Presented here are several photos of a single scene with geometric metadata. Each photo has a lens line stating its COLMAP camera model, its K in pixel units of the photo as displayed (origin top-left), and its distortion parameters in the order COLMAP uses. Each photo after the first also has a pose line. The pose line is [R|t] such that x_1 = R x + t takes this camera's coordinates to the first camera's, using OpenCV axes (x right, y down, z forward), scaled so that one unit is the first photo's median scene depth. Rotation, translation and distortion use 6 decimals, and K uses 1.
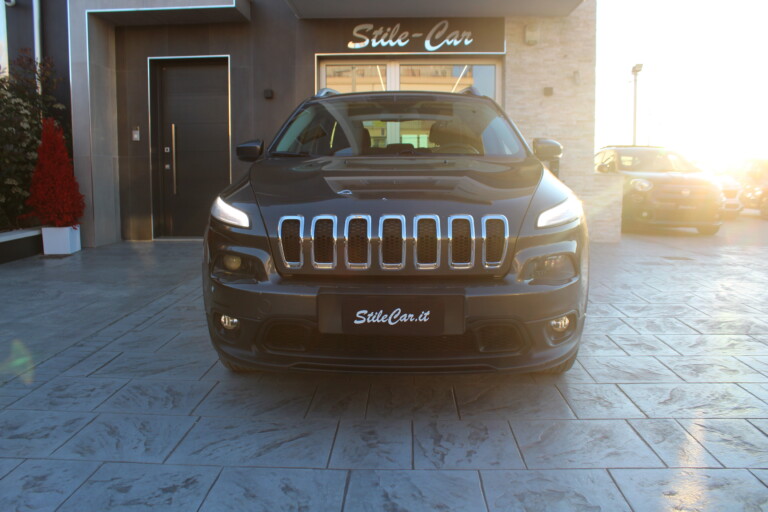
lens RADIAL K [[647.7, 0, 384.0], [0, 647.7, 256.0], [0, 0, 1]] dist [-0.194388, 0.138839]
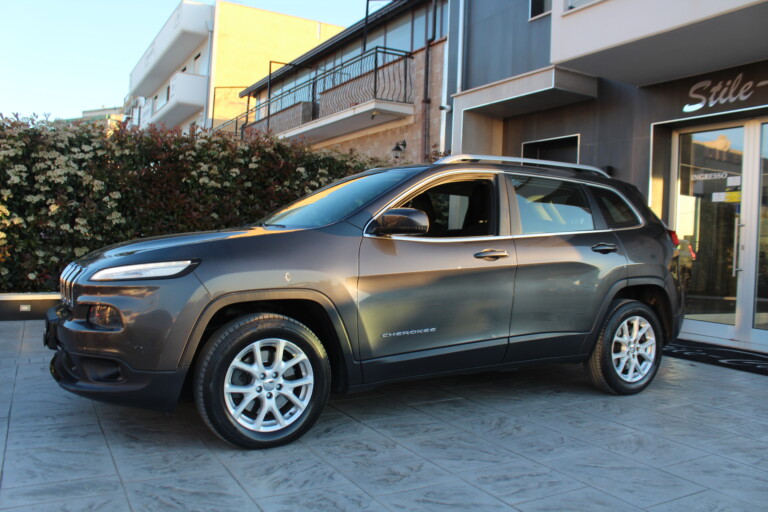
lens RADIAL K [[647.7, 0, 384.0], [0, 647.7, 256.0], [0, 0, 1]] dist [-0.194388, 0.138839]
pose [[0.524004, 0.031893, -0.851118, 0.453175], [-0.146018, 0.987868, -0.052881, -0.030107], [0.839106, 0.151988, 0.522304, 0.247459]]
